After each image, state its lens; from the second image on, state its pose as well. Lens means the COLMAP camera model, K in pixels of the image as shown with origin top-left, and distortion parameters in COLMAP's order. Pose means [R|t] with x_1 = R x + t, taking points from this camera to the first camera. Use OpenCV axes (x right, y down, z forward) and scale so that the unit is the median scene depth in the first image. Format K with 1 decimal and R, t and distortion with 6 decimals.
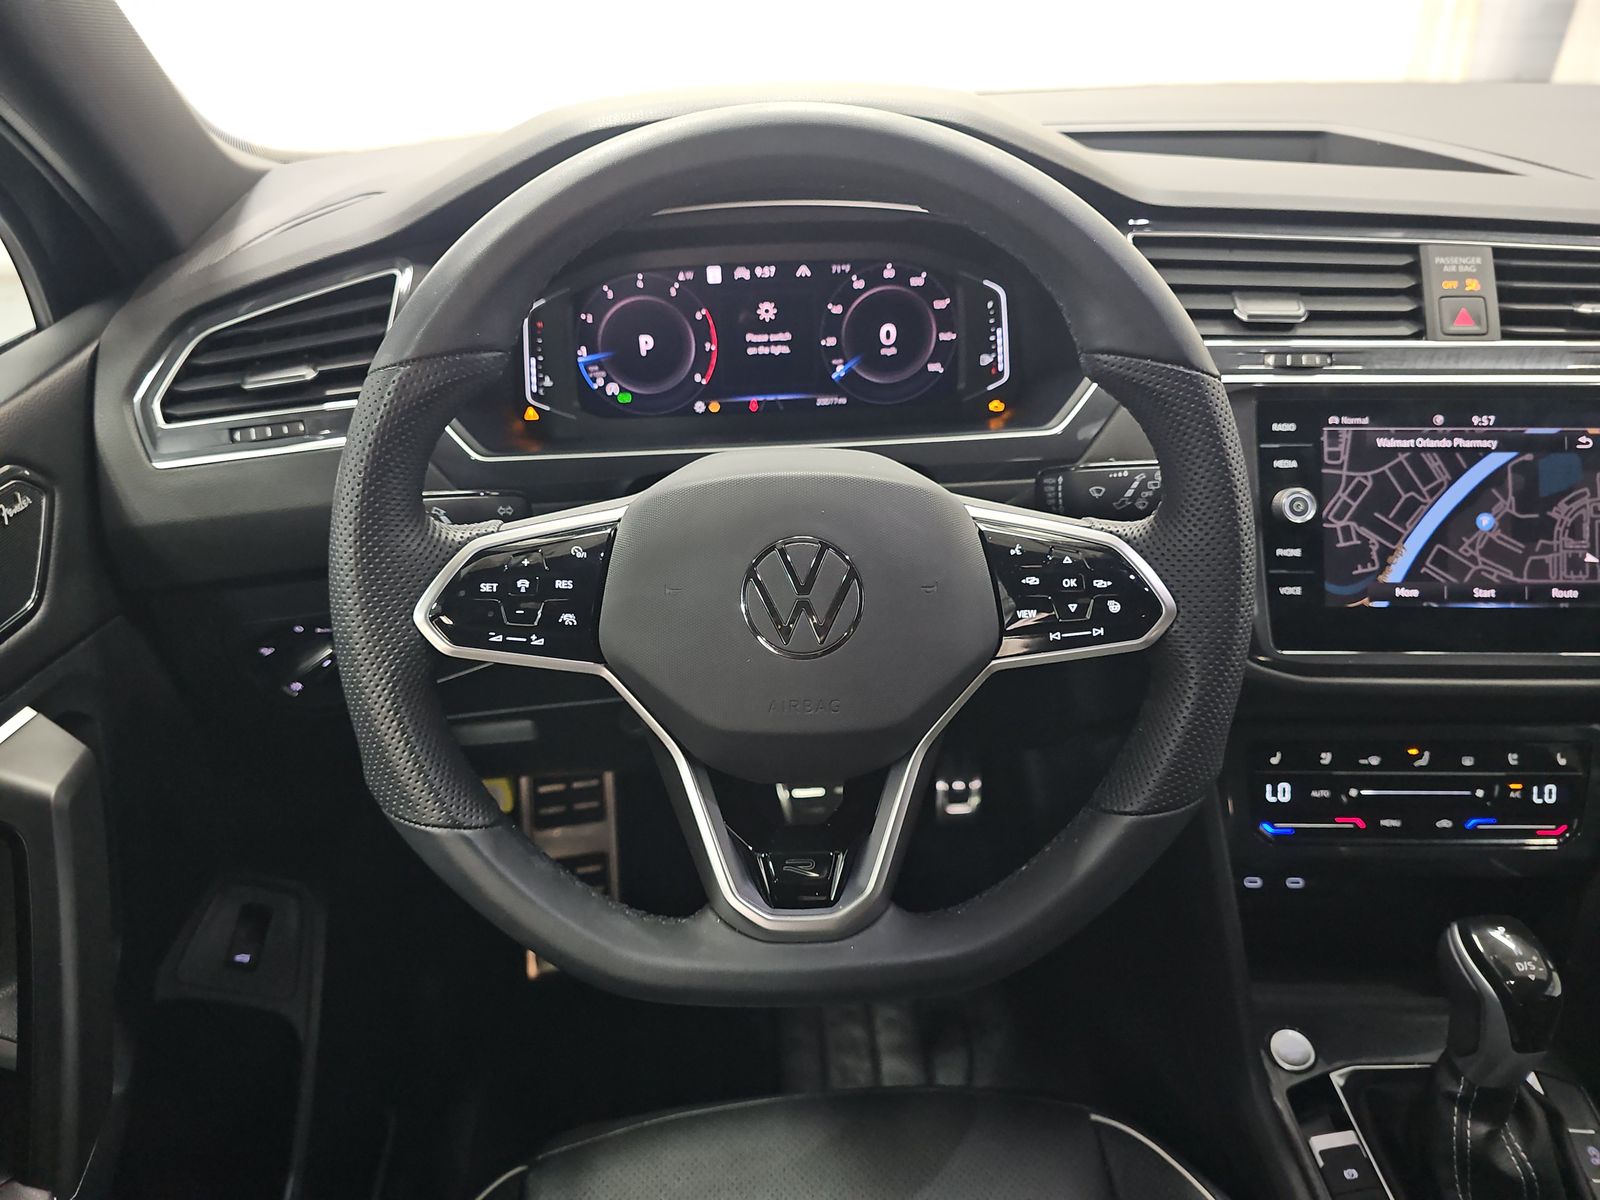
lens RADIAL K [[1058.8, 0, 795.6], [0, 1058.8, 593.0], [0, 0, 1]] dist [0.013070, -0.024374]
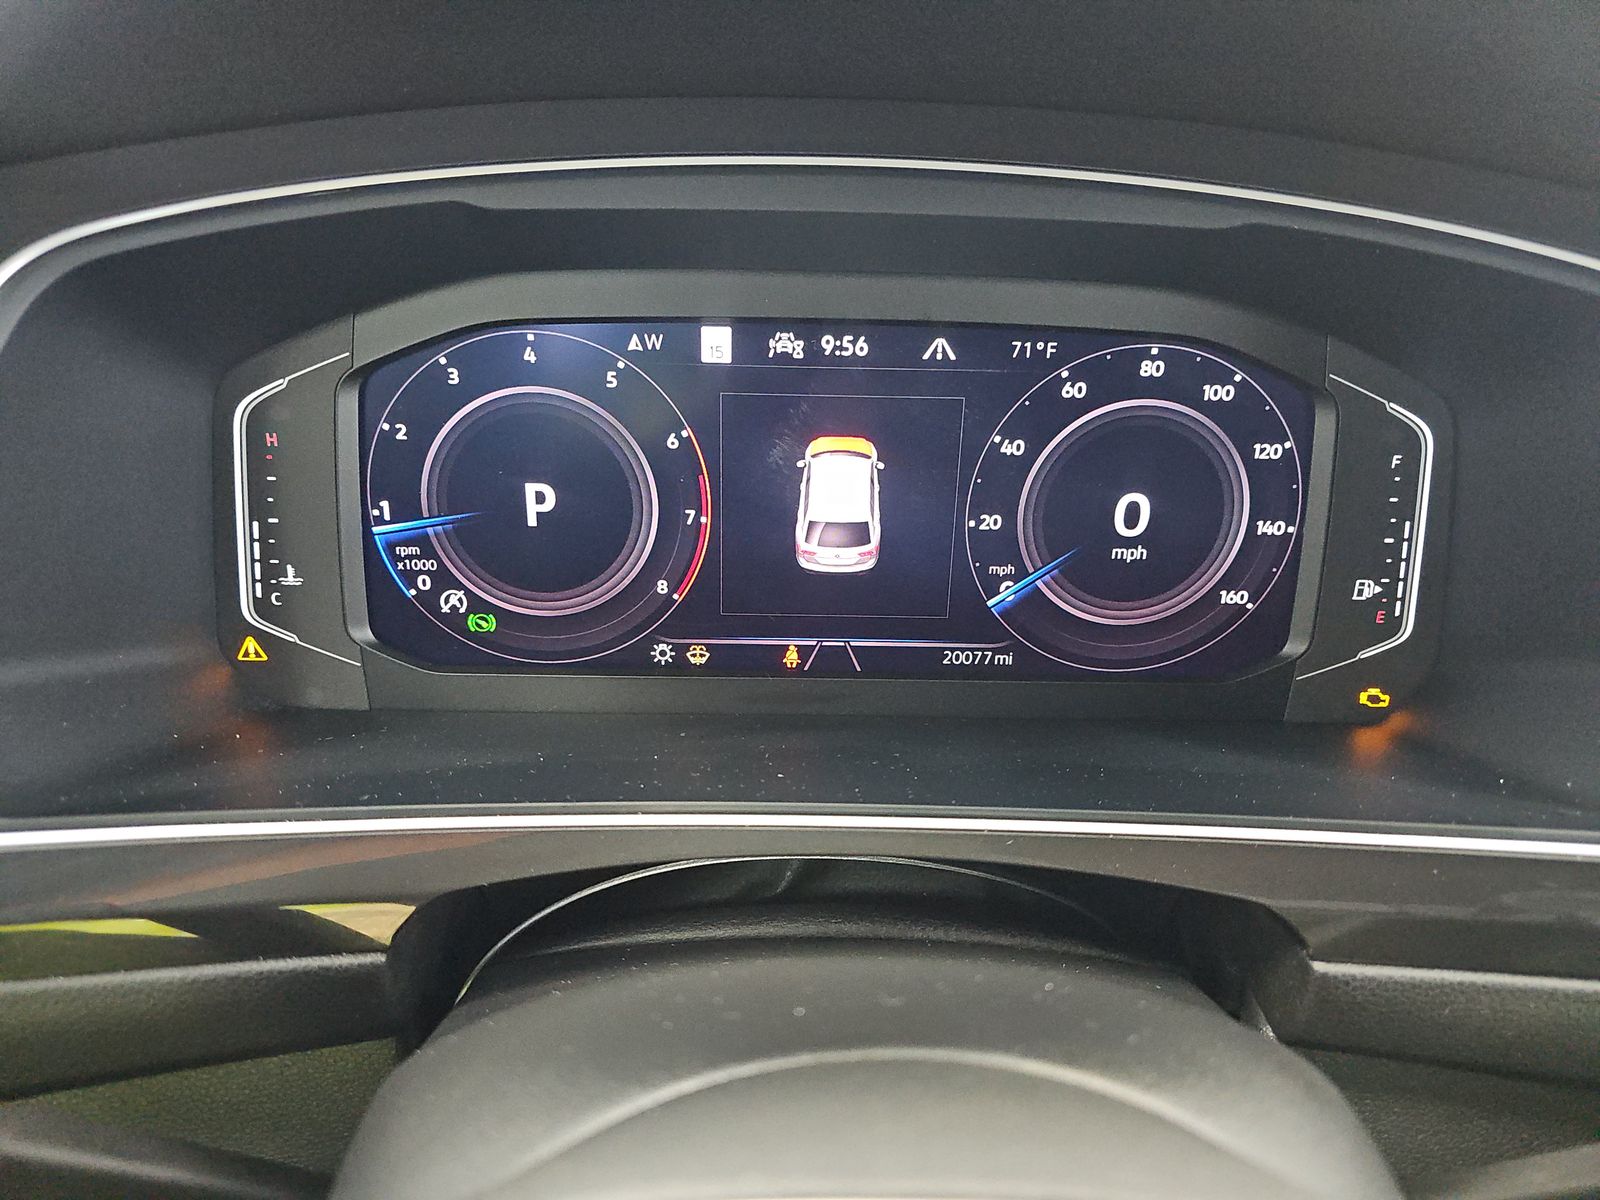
lens RADIAL K [[1058.8, 0, 793.8], [0, 1058.8, 601.0], [0, 0, 1]] dist [0.013070, -0.024374]
pose [[0.997420, 0.067082, -0.025565, -0.031650], [-0.069103, 0.993655, -0.088740, -0.173102], [0.019450, 0.090278, 0.995727, 0.620158]]
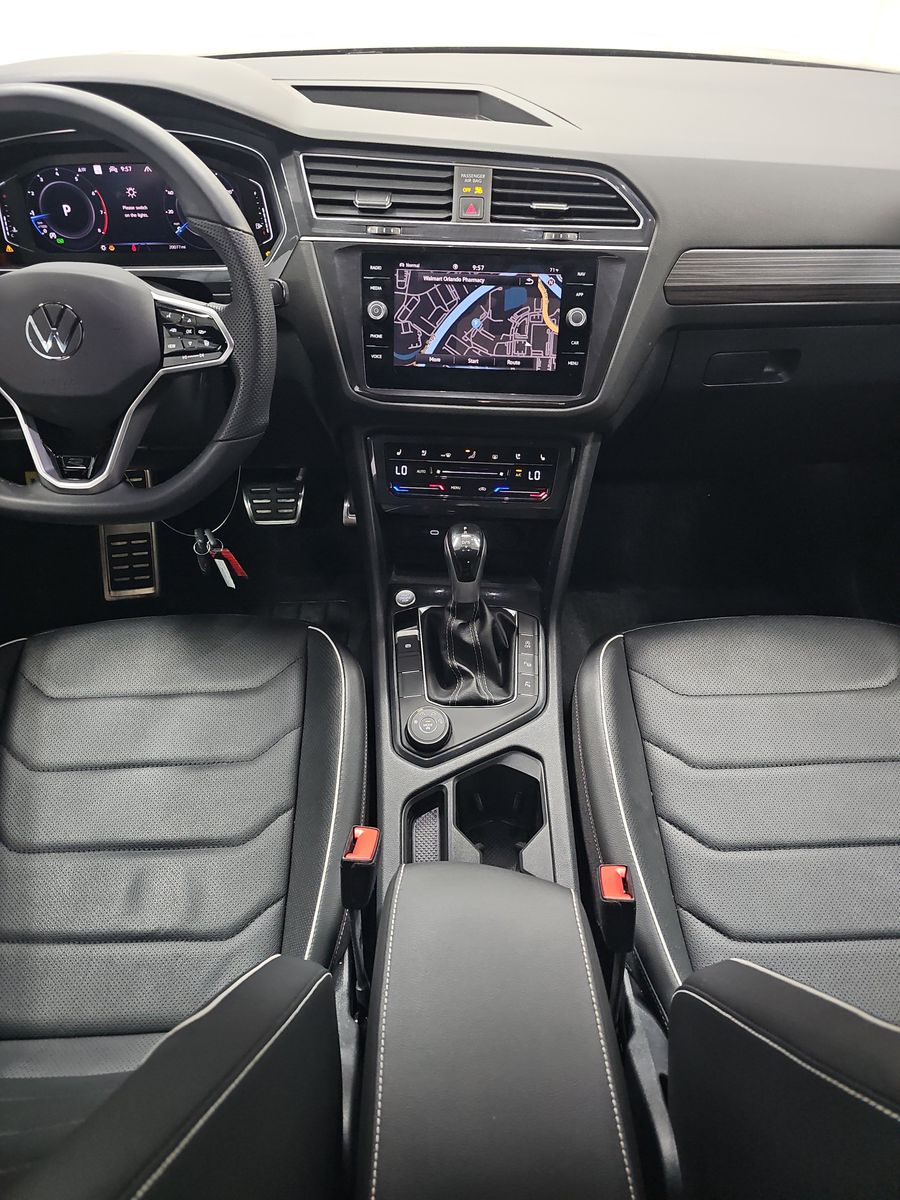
lens RADIAL K [[794.1, 0, 455.8], [0, 794.1, 603.2], [0, 0, 1]] dist [0.013070, -0.024374]
pose [[0.999232, 0.039099, -0.002668, 0.574070], [-0.037670, 0.977018, 0.209802, 0.117406], [0.010810, -0.209540, 0.977740, -0.481946]]
